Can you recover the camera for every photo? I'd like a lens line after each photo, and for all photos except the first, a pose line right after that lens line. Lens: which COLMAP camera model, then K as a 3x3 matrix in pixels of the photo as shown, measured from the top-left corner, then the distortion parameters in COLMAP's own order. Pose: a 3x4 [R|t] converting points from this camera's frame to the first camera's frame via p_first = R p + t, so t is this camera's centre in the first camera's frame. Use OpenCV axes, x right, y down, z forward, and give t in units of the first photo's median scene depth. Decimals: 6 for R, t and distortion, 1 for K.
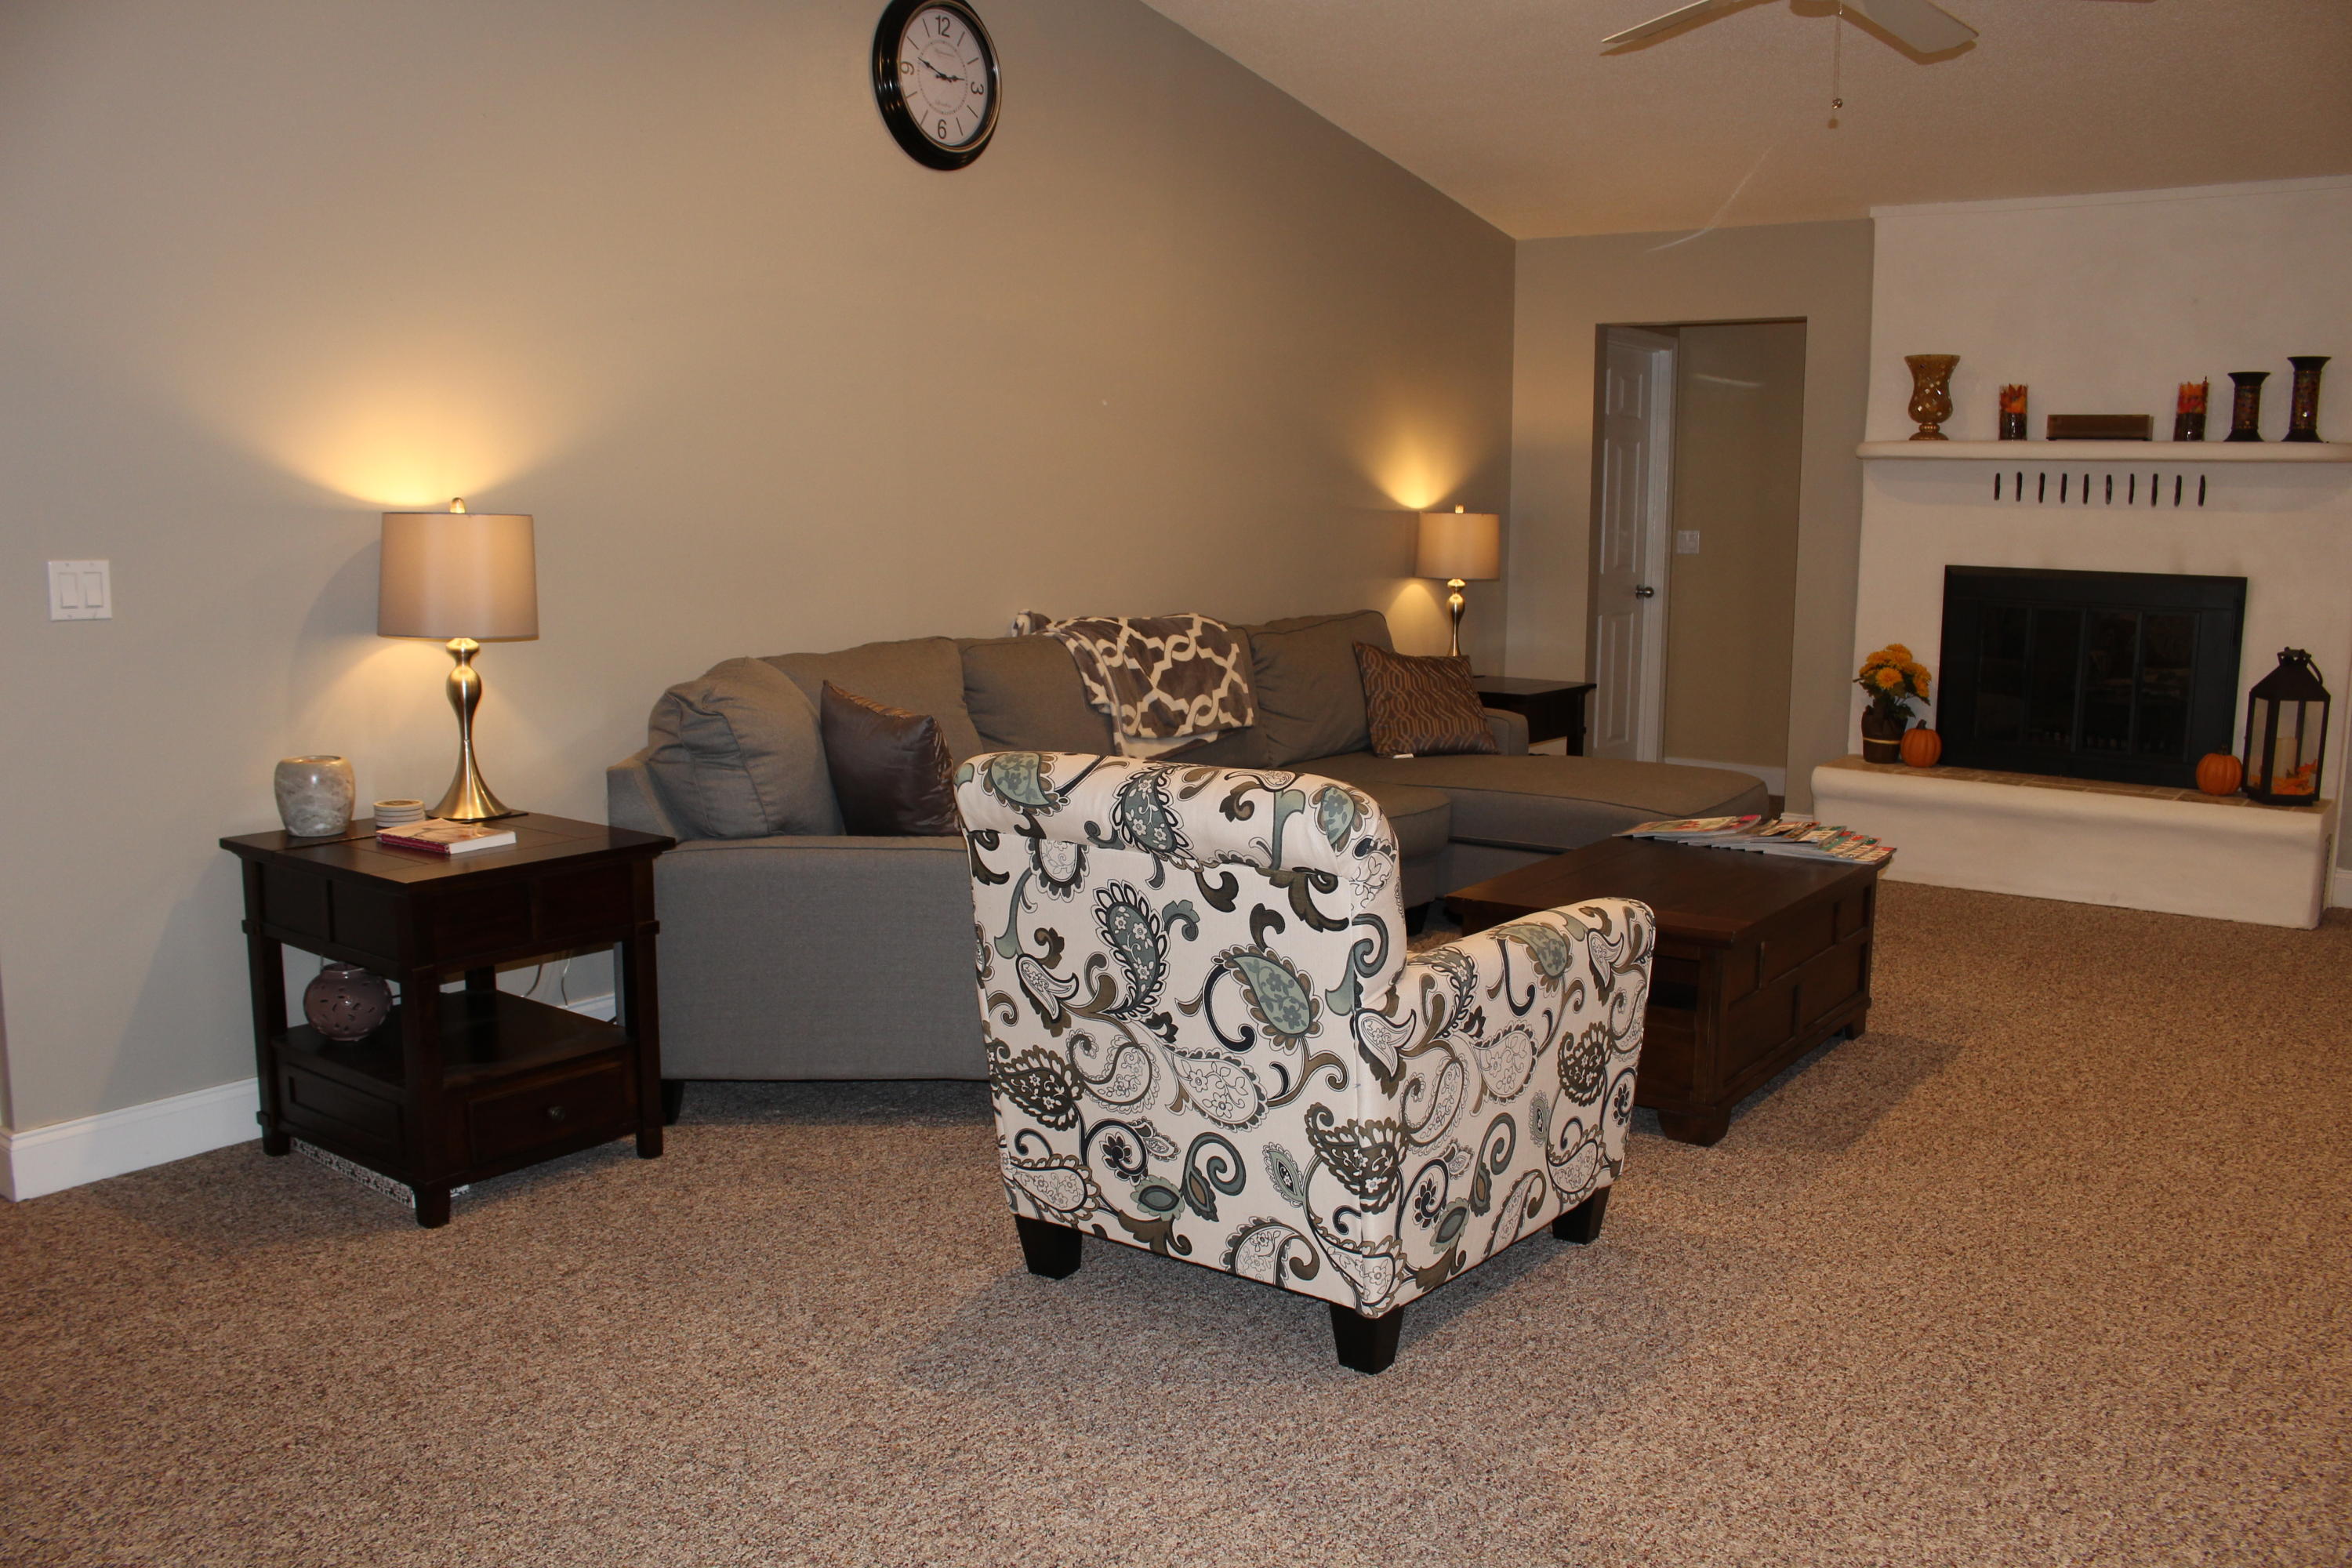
lens RADIAL K [[1926.6, 0, 1173.4], [0, 1926.6, 782.2], [0, 0, 1]] dist [-0.153676, 0.122415]
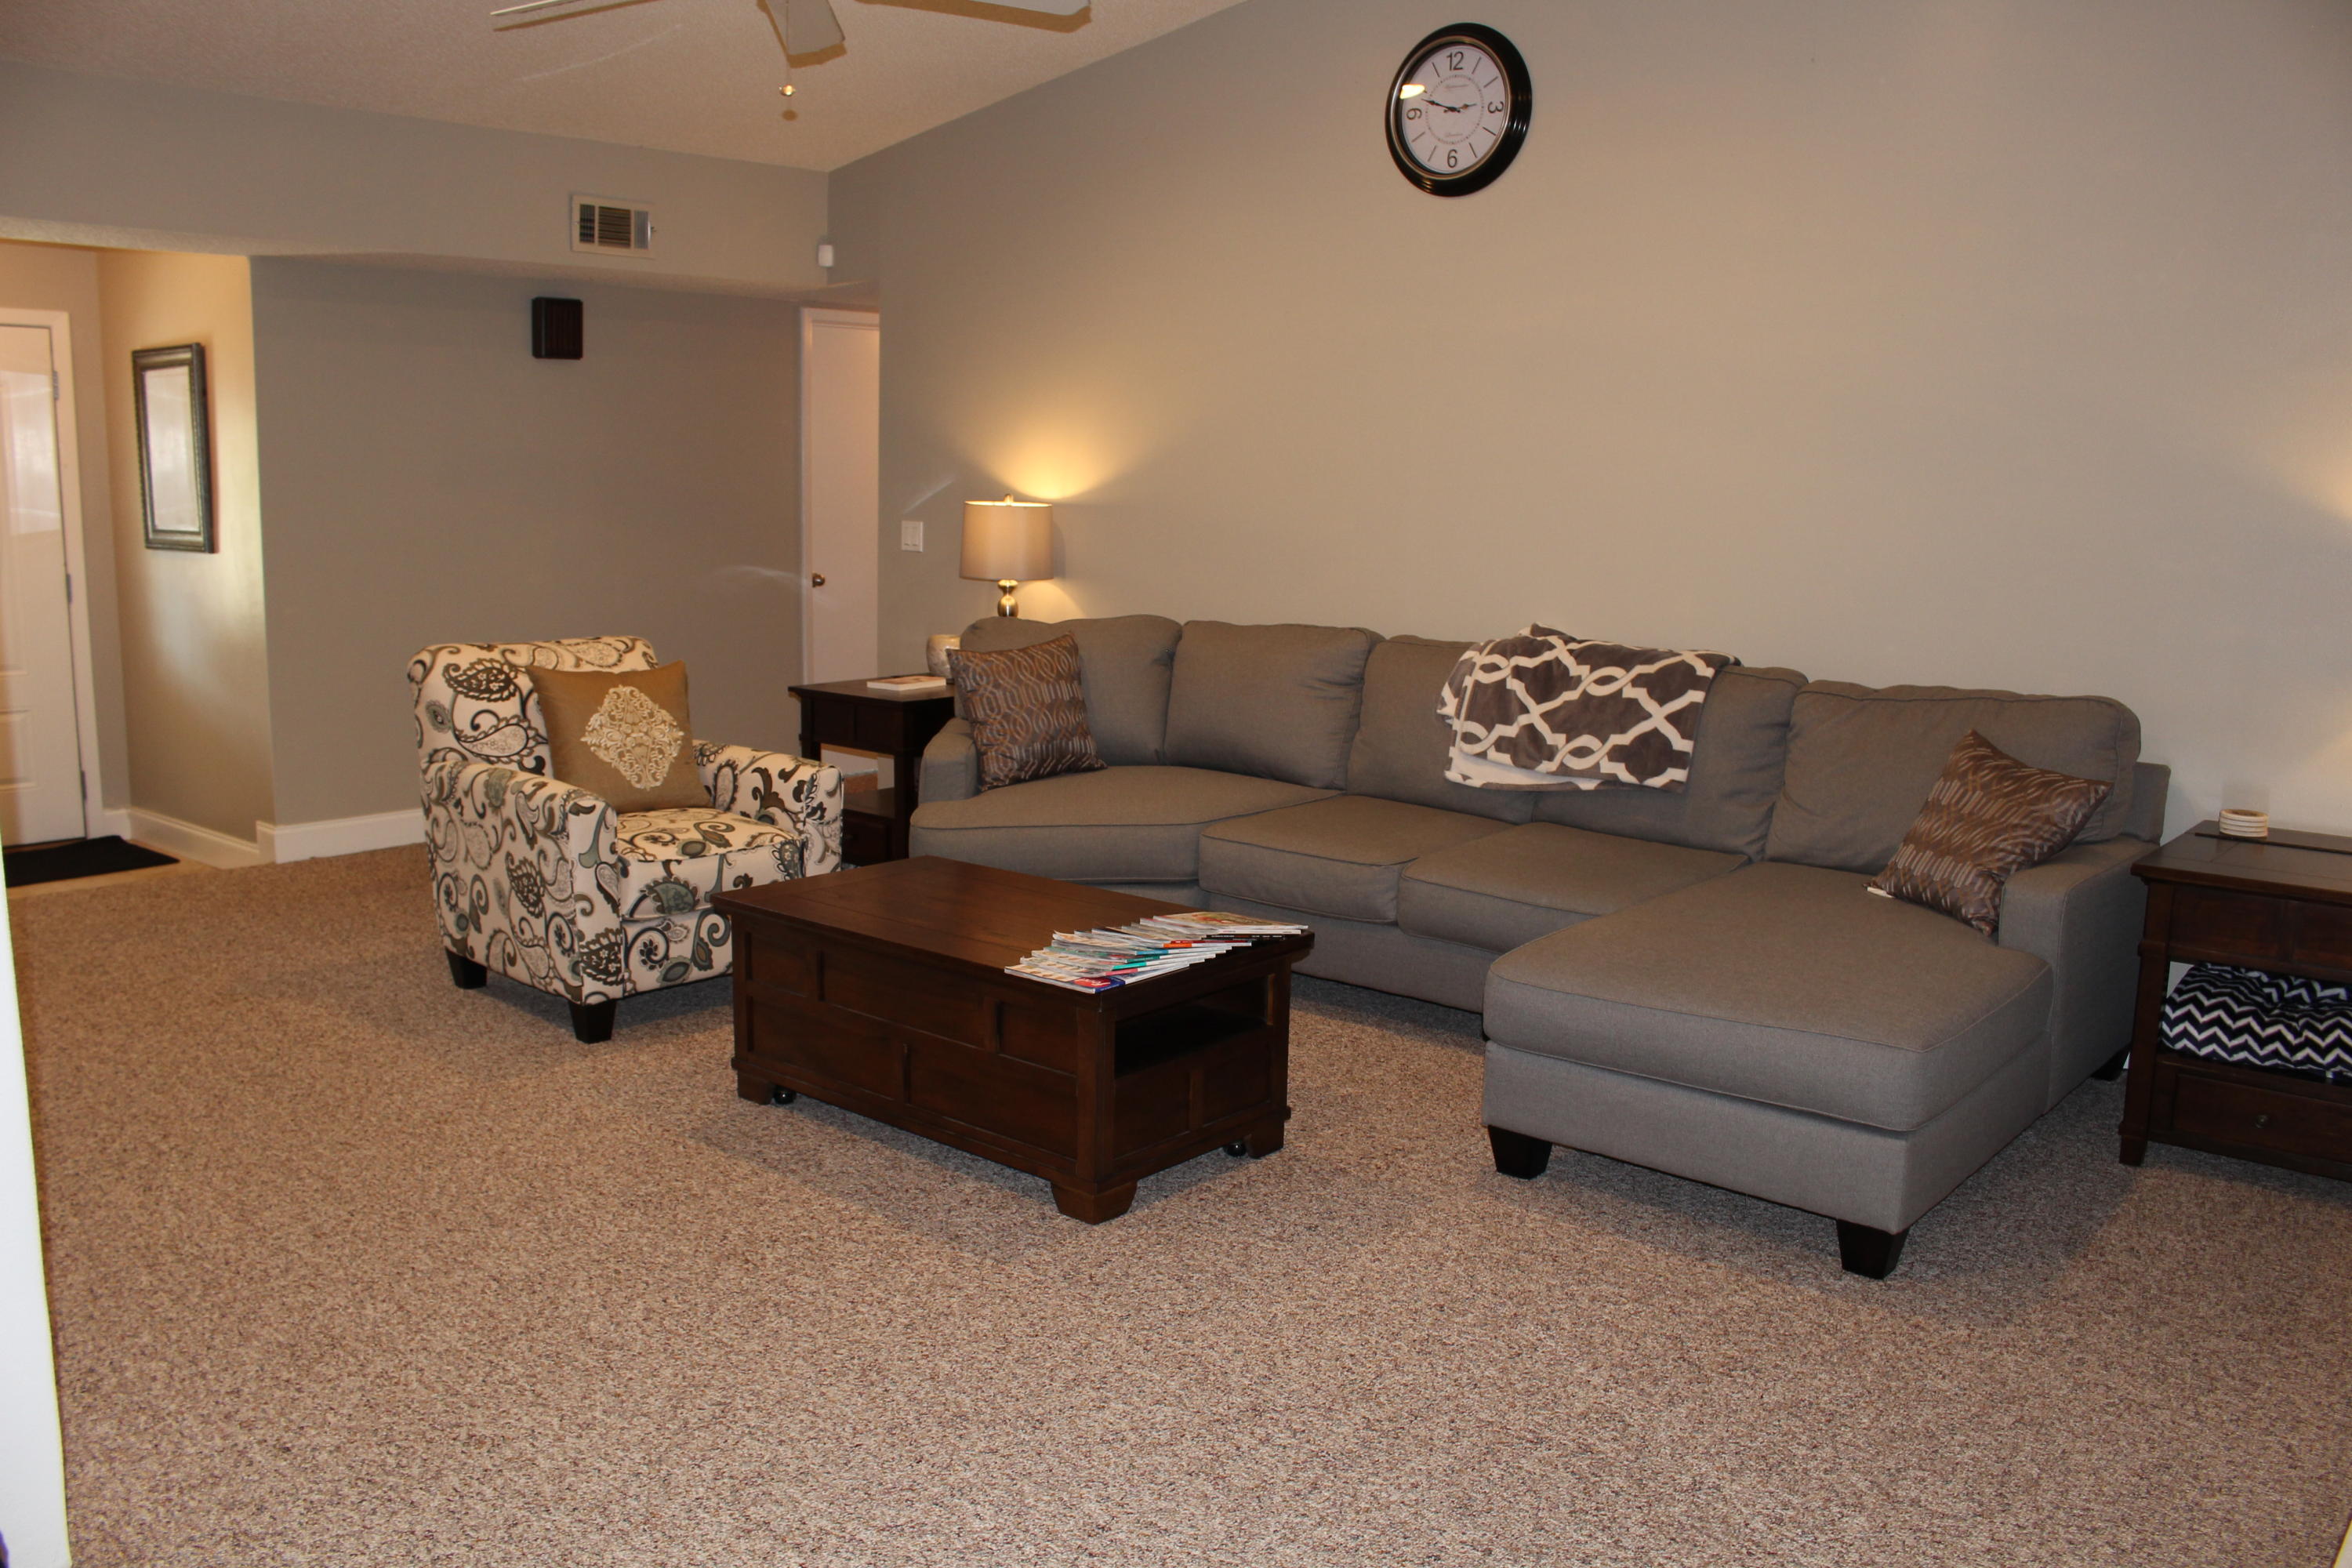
lens RADIAL K [[1926.6, 0, 1178.5], [0, 1926.6, 773.3], [0, 0, 1]] dist [-0.153676, 0.122415]
pose [[-0.072467, 0.146893, -0.986494, 0.849777], [-0.158110, 0.974895, 0.156780, -0.129095], [0.984759, 0.167336, -0.047422, 0.818556]]
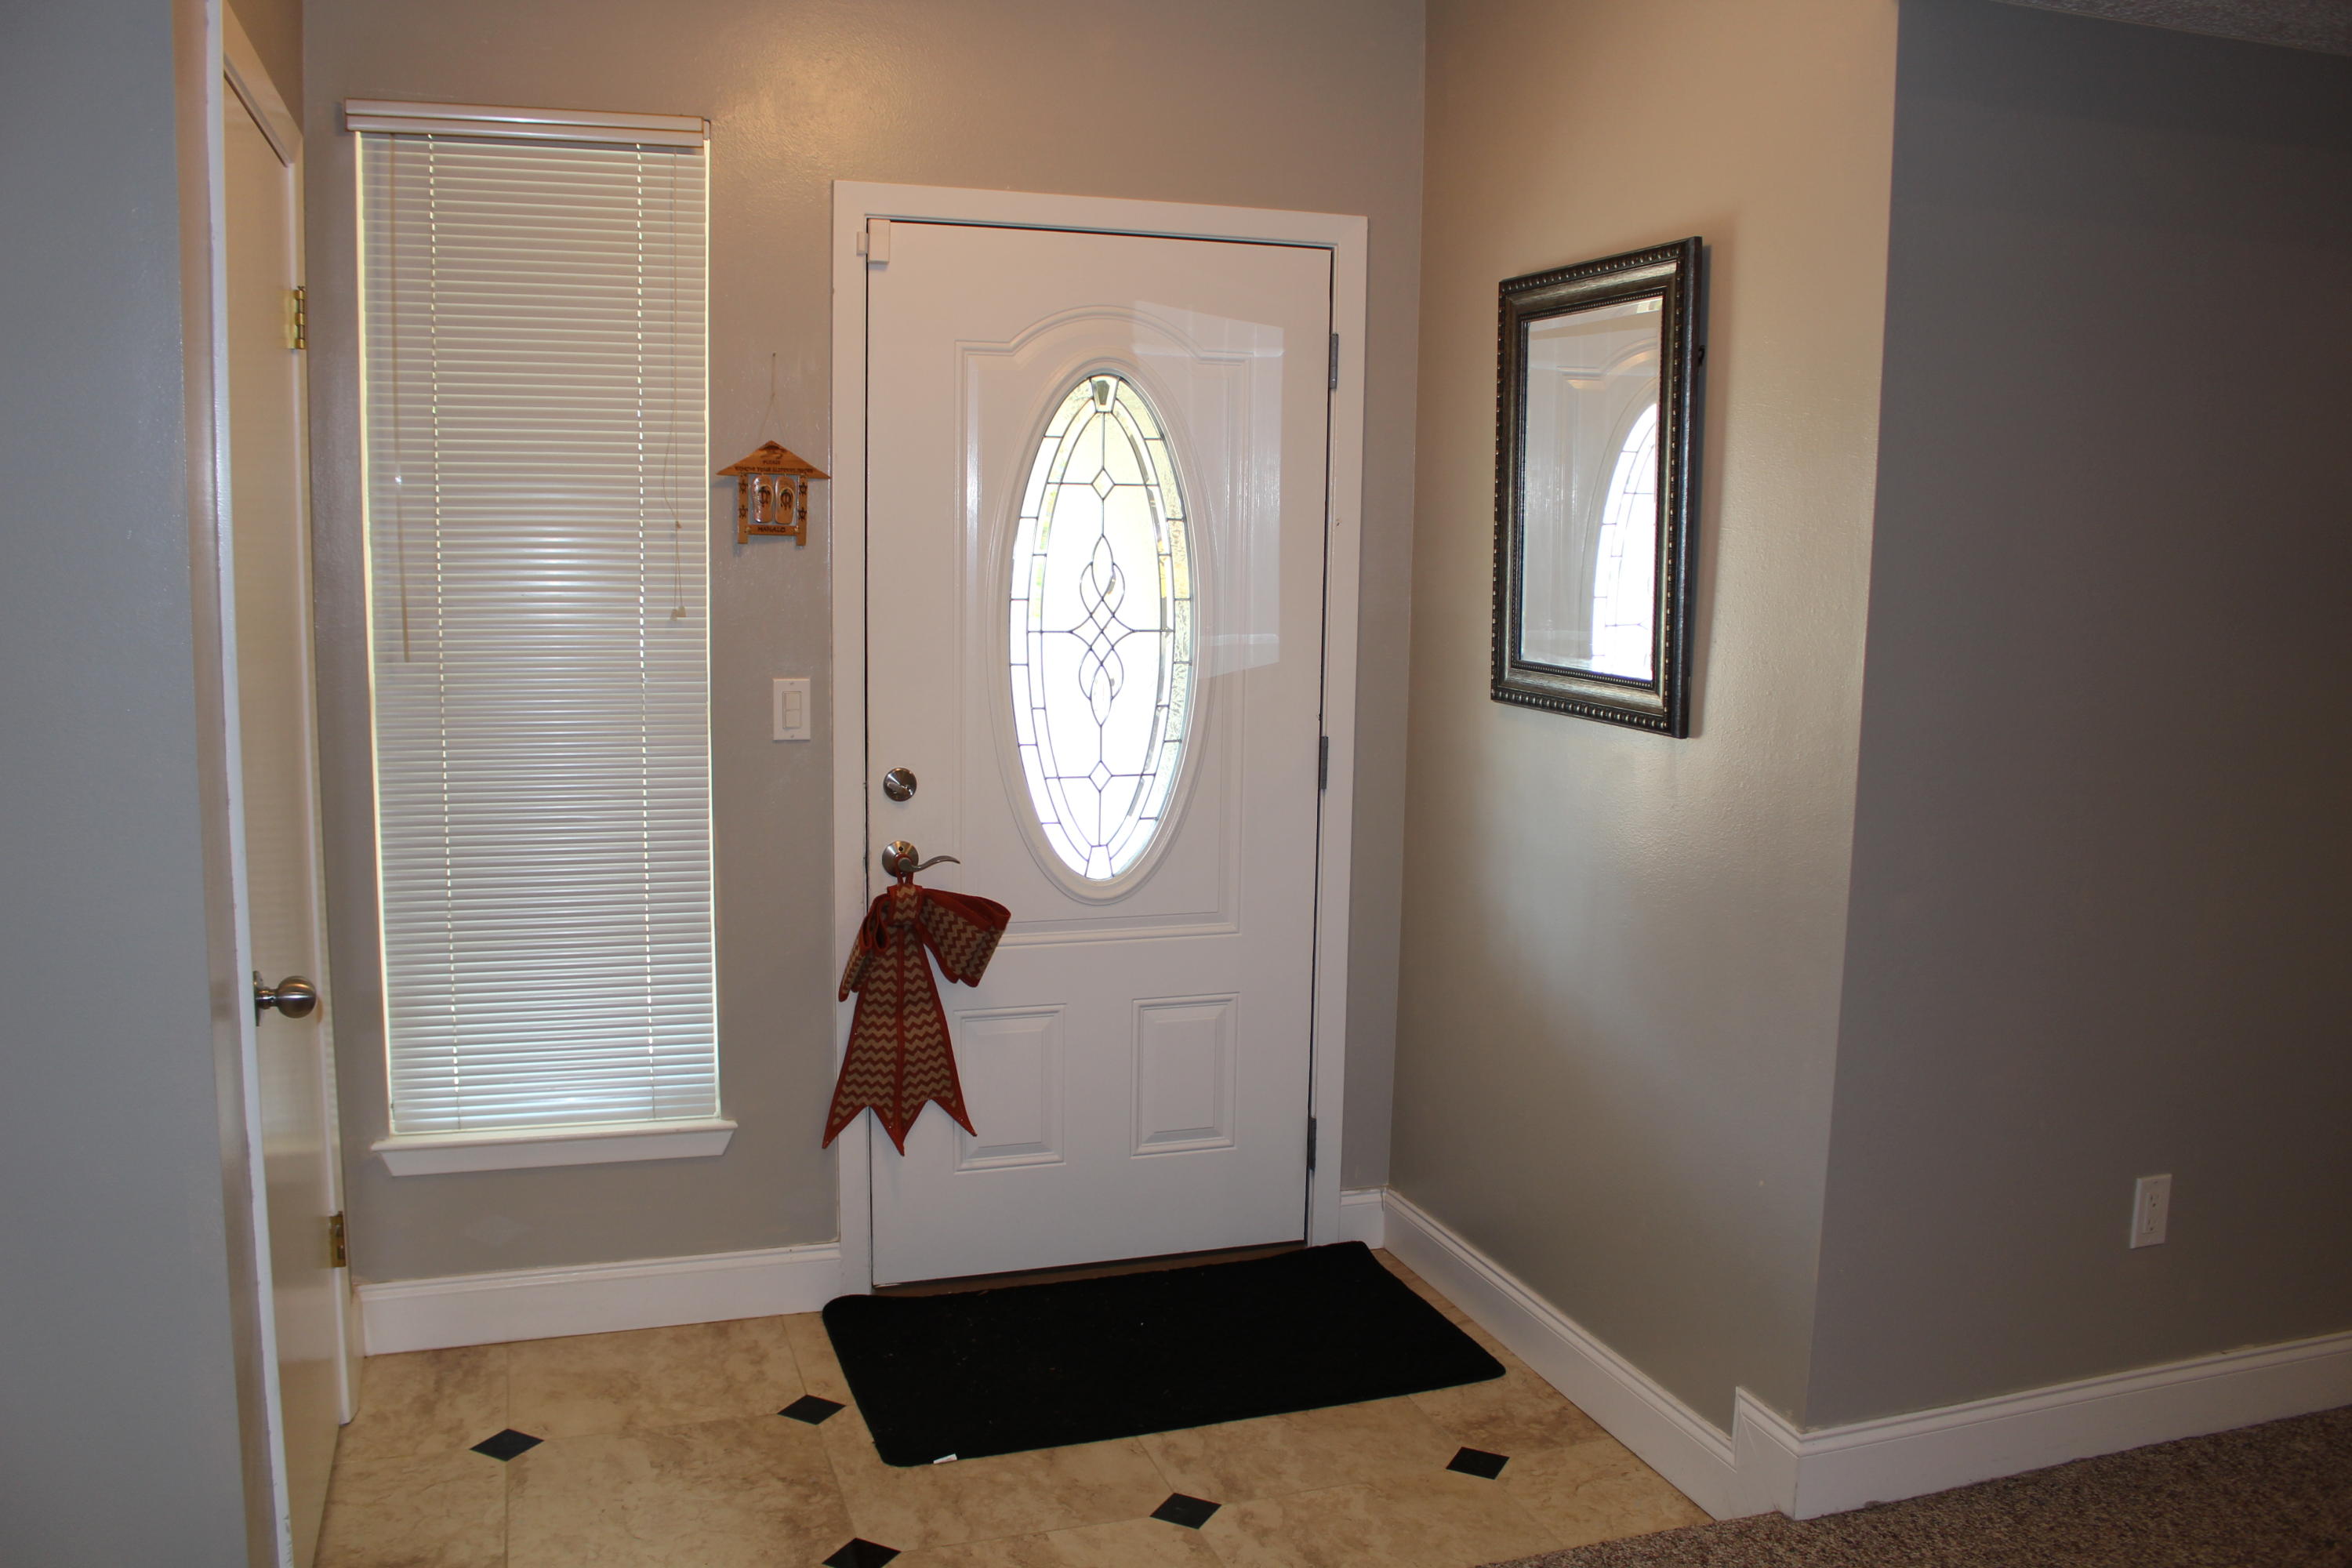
lens RADIAL K [[1926.6, 0, 1175.0], [0, 1926.6, 779.2], [0, 0, 1]] dist [-0.153676, 0.122415]
pose [[-0.573044, 0.088879, -0.814691, 0.235931], [-0.140576, 0.968707, 0.204561, -0.060939], [0.807378, 0.231748, -0.542617, 0.332003]]
